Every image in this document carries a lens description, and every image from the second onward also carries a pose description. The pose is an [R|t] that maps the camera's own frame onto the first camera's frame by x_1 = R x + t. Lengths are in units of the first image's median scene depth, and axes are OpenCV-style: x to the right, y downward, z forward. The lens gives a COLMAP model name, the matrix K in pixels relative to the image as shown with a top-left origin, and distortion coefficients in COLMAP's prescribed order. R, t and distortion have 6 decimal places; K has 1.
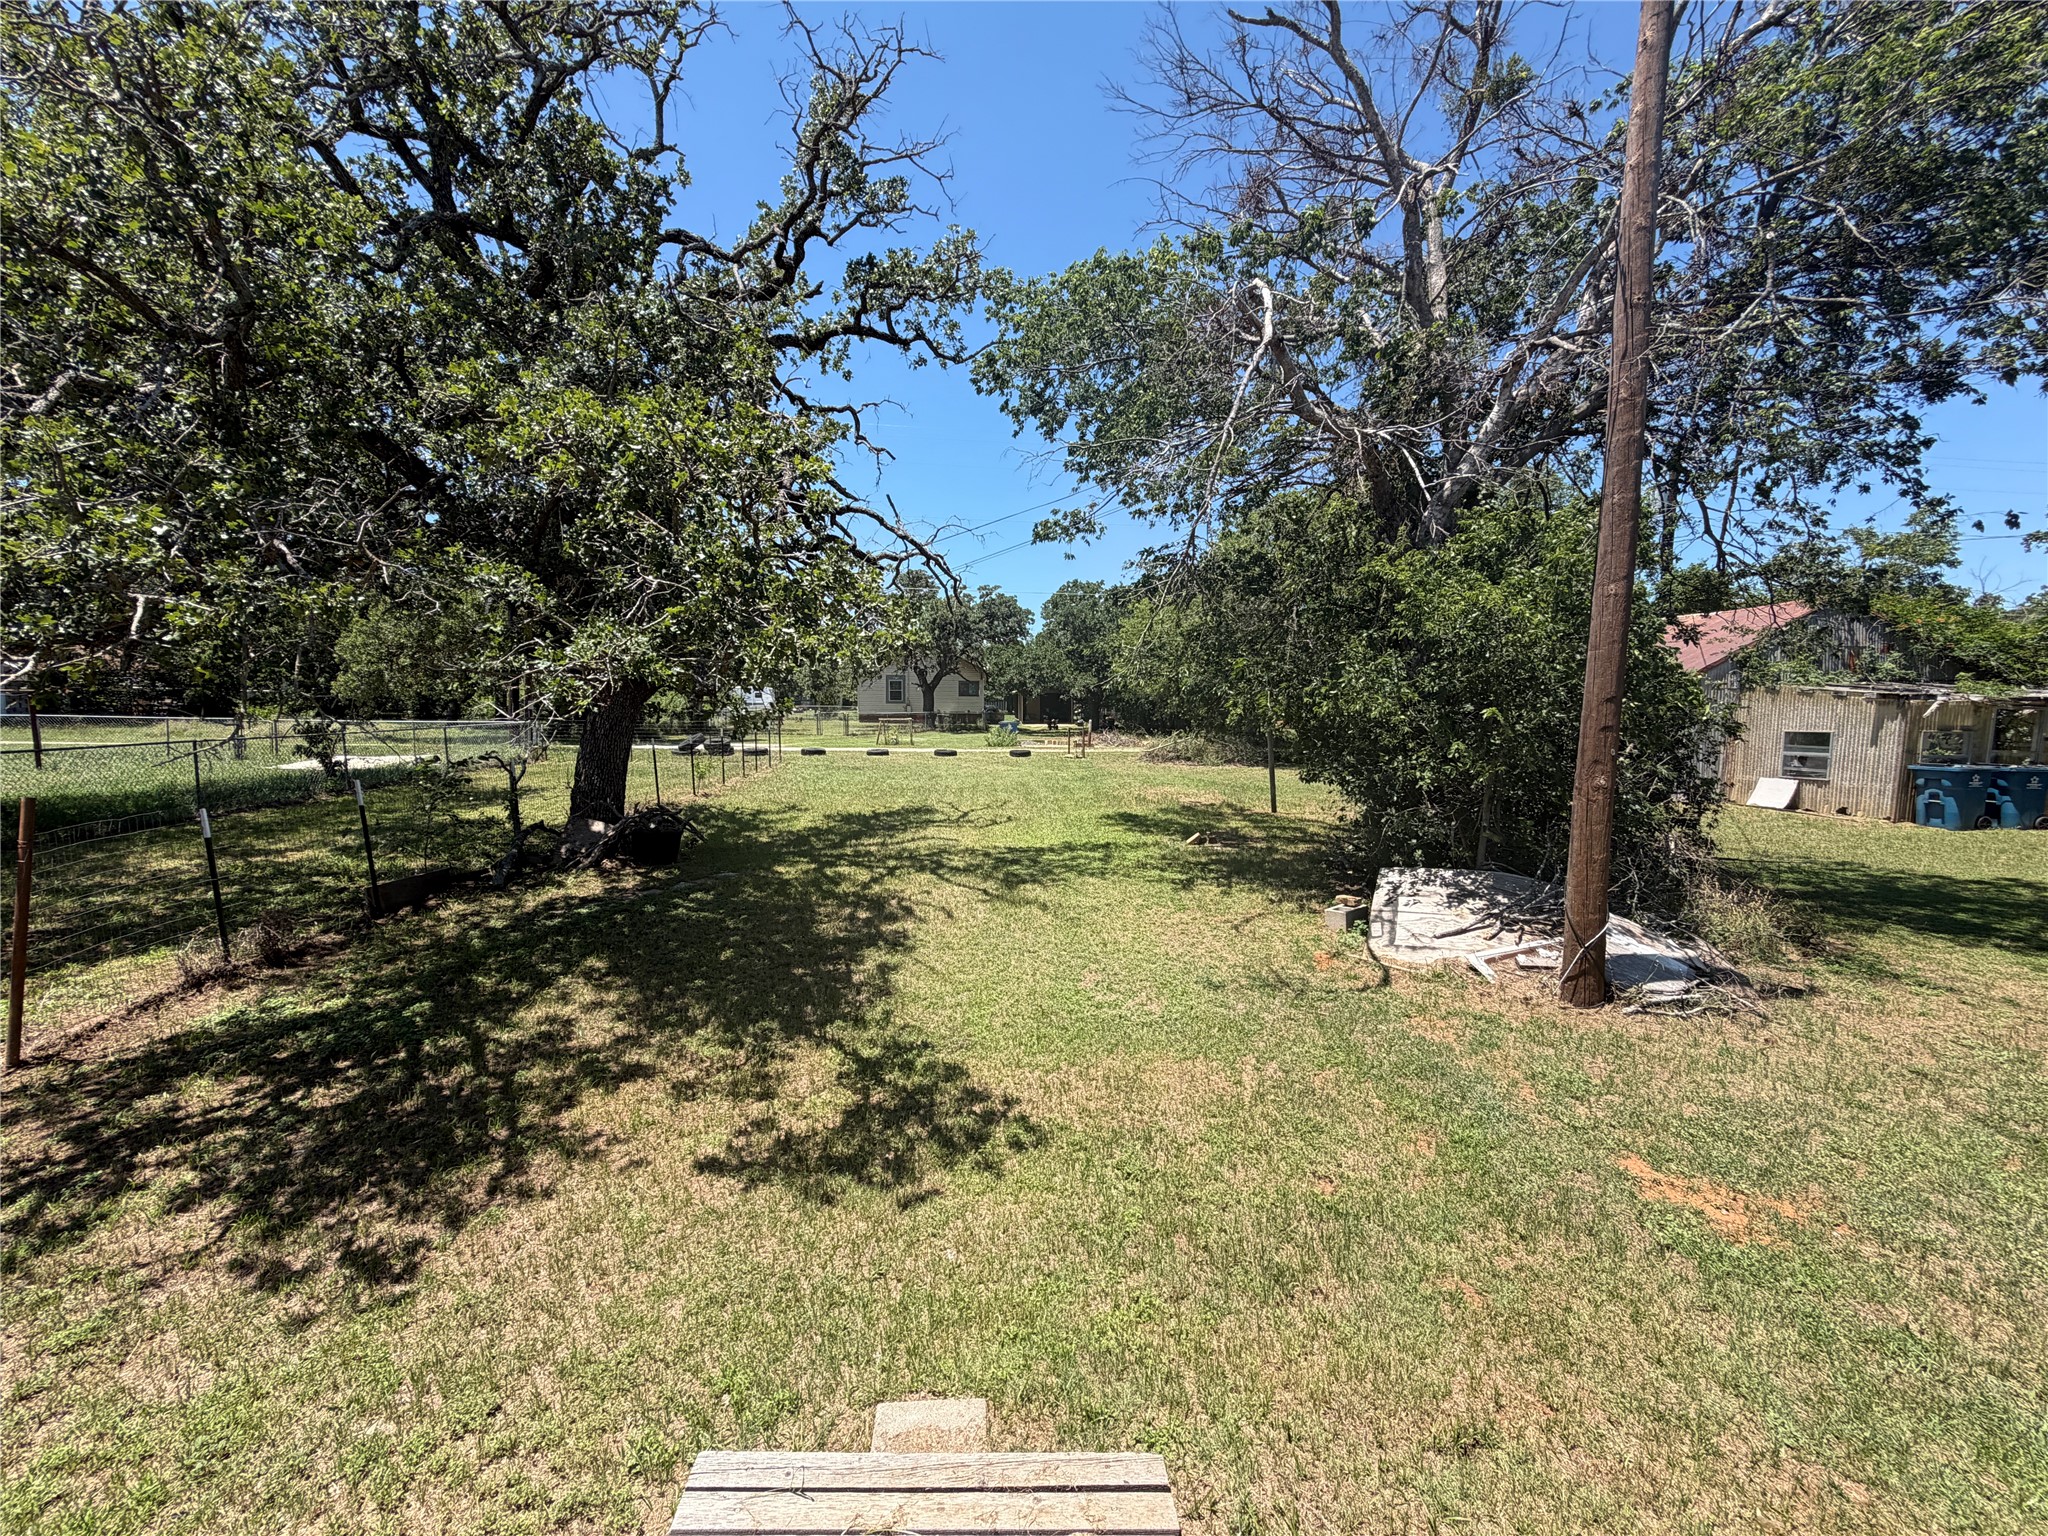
lens RADIAL K [[815.3, 0, 1019.9], [0, 815.3, 764.3], [0, 0, 1]] dist [0.001188, -0.000120]
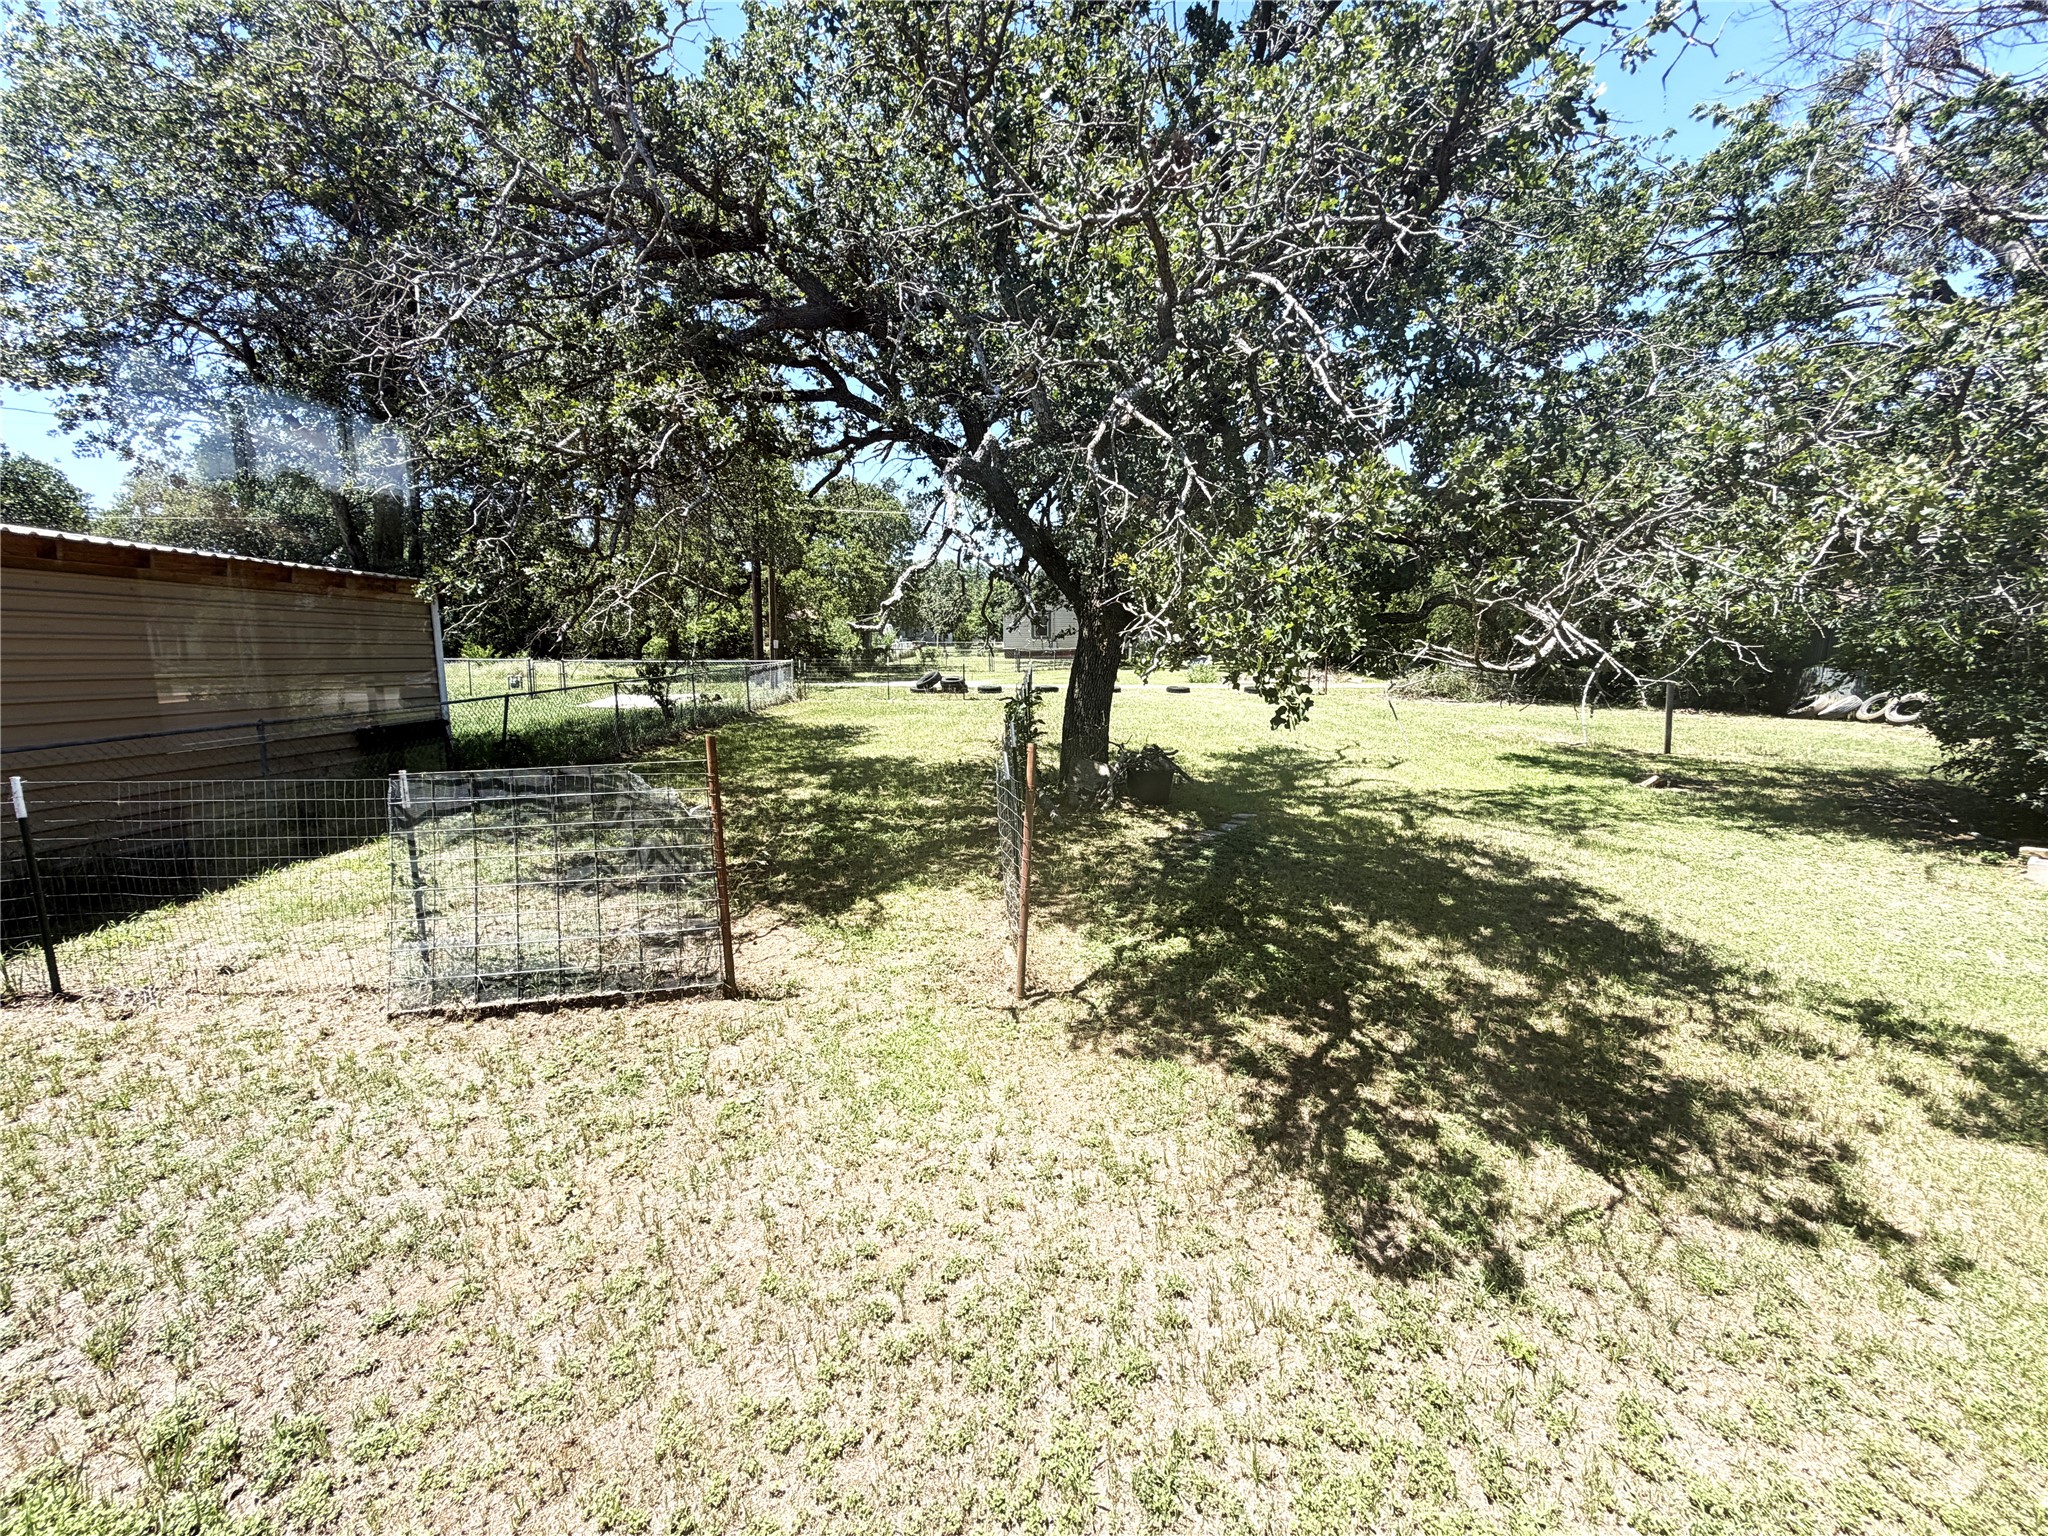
lens RADIAL K [[815.3, 0, 1019.9], [0, 815.3, 764.3], [0, 0, 1]] dist [0.001188, -0.000120]
pose [[0.995716, 0.006364, -0.092244, -0.705420], [0.001042, 0.996793, 0.080016, -0.010466], [0.092457, -0.079769, 0.992516, -0.016334]]
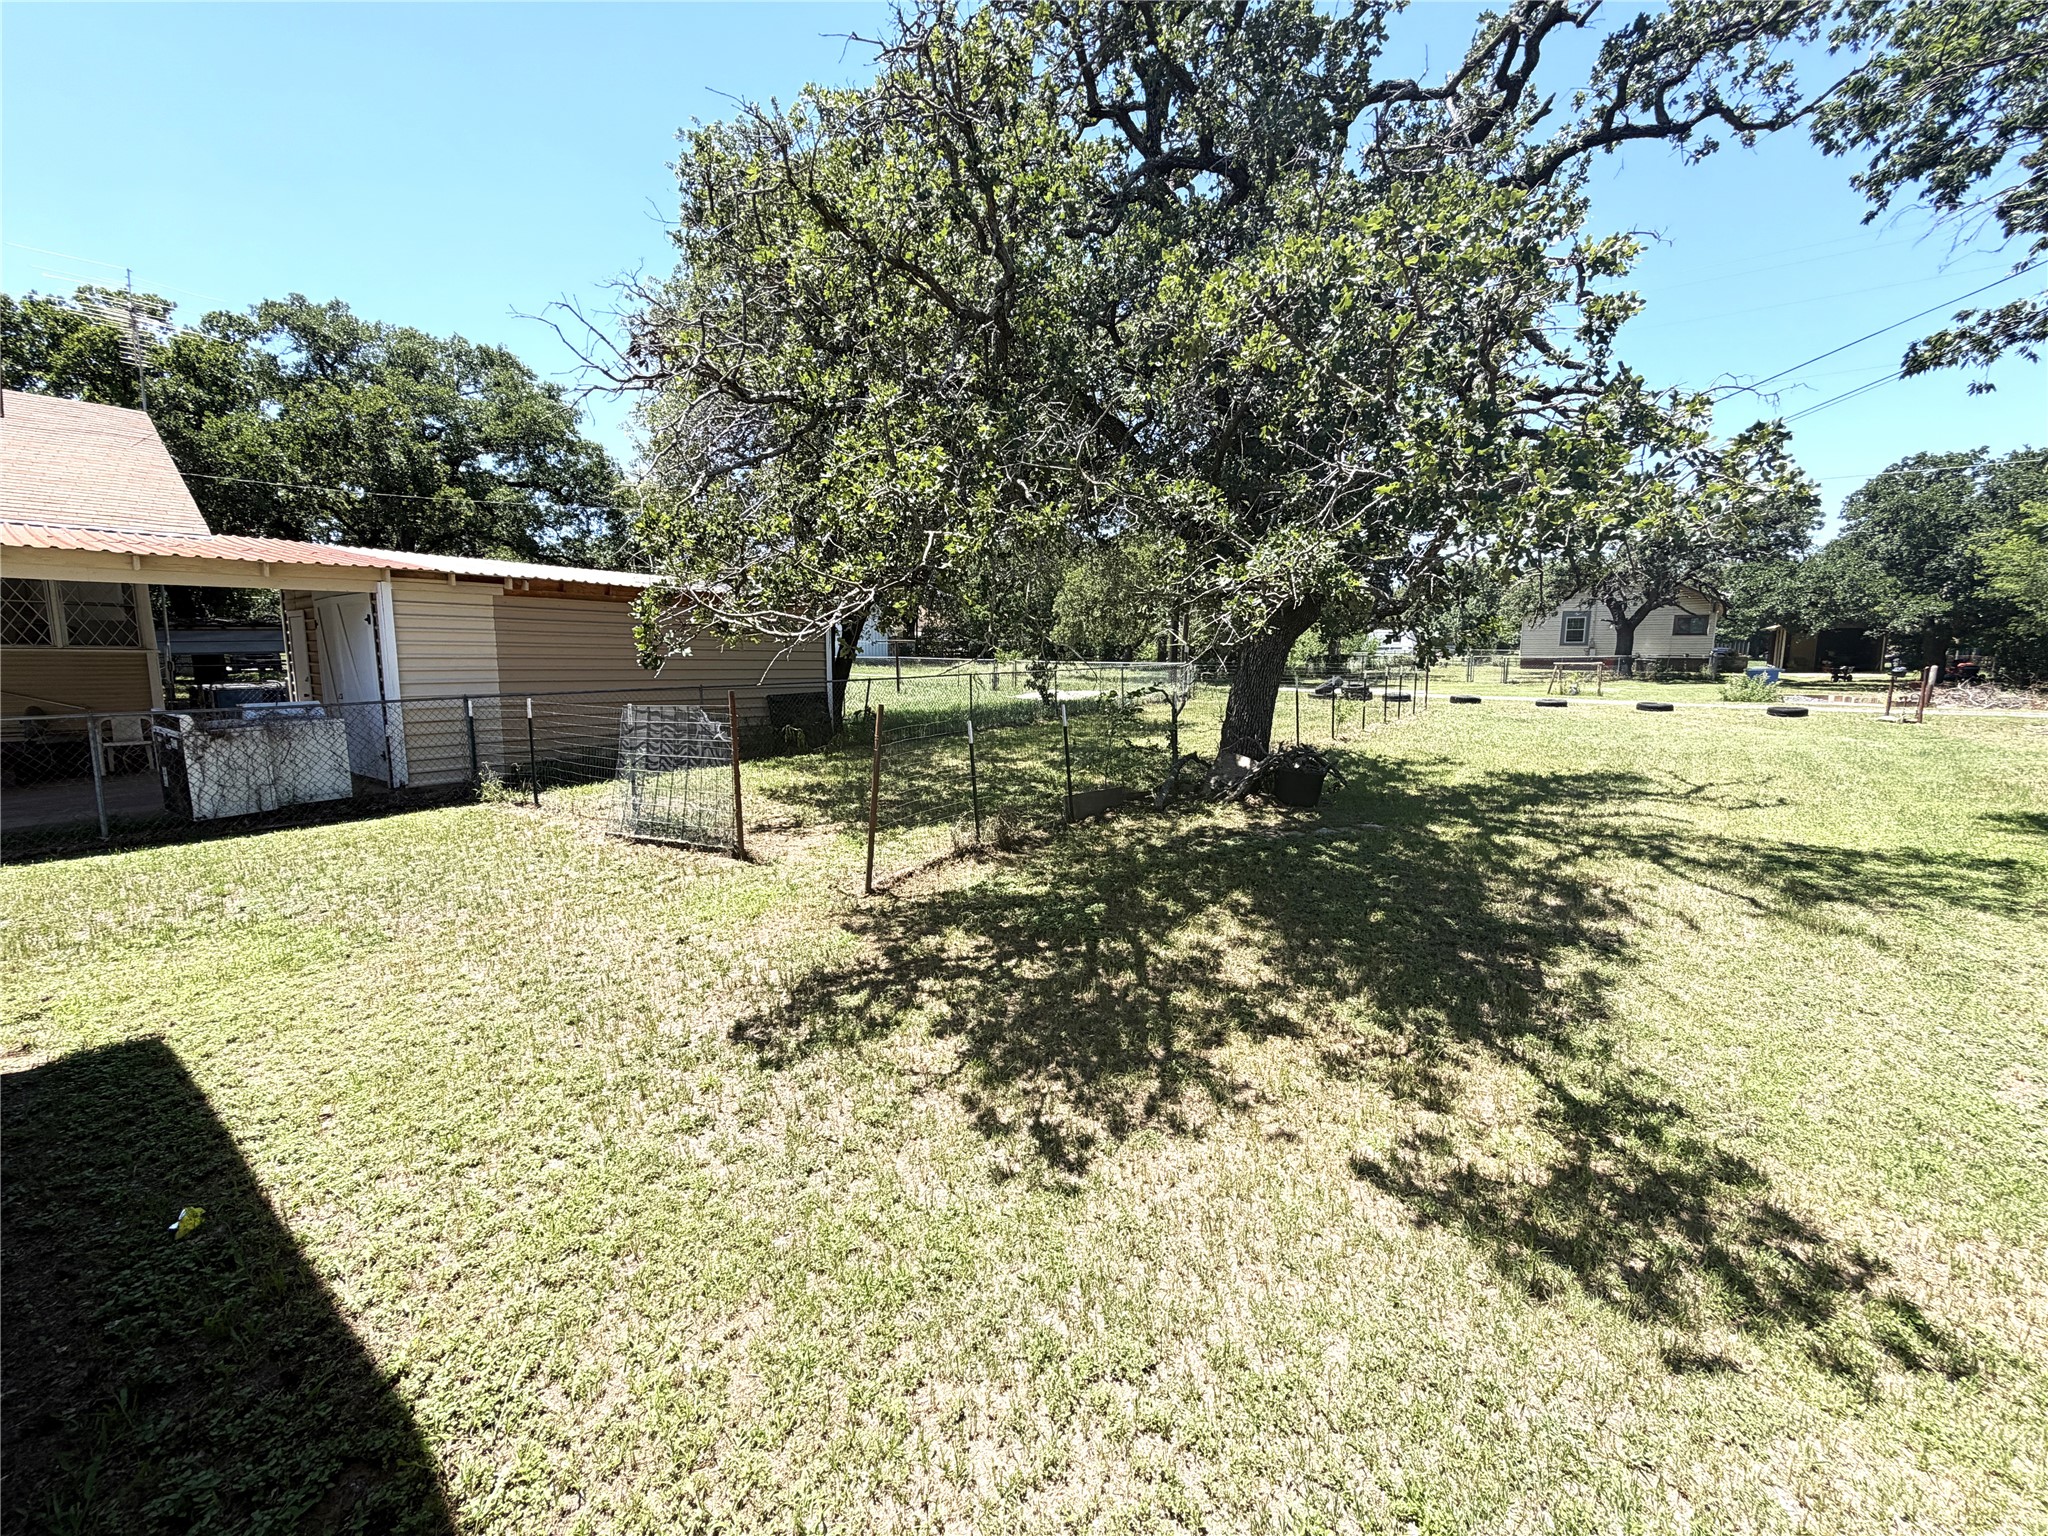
lens RADIAL K [[815.3, 0, 1019.9], [0, 815.3, 764.3], [0, 0, 1]] dist [0.001188, -0.000120]
pose [[0.741771, 0.087240, -0.664955, -0.064515], [-0.043867, 0.995691, 0.081696, 0.011386], [0.669217, -0.031430, 0.742402, 0.076988]]
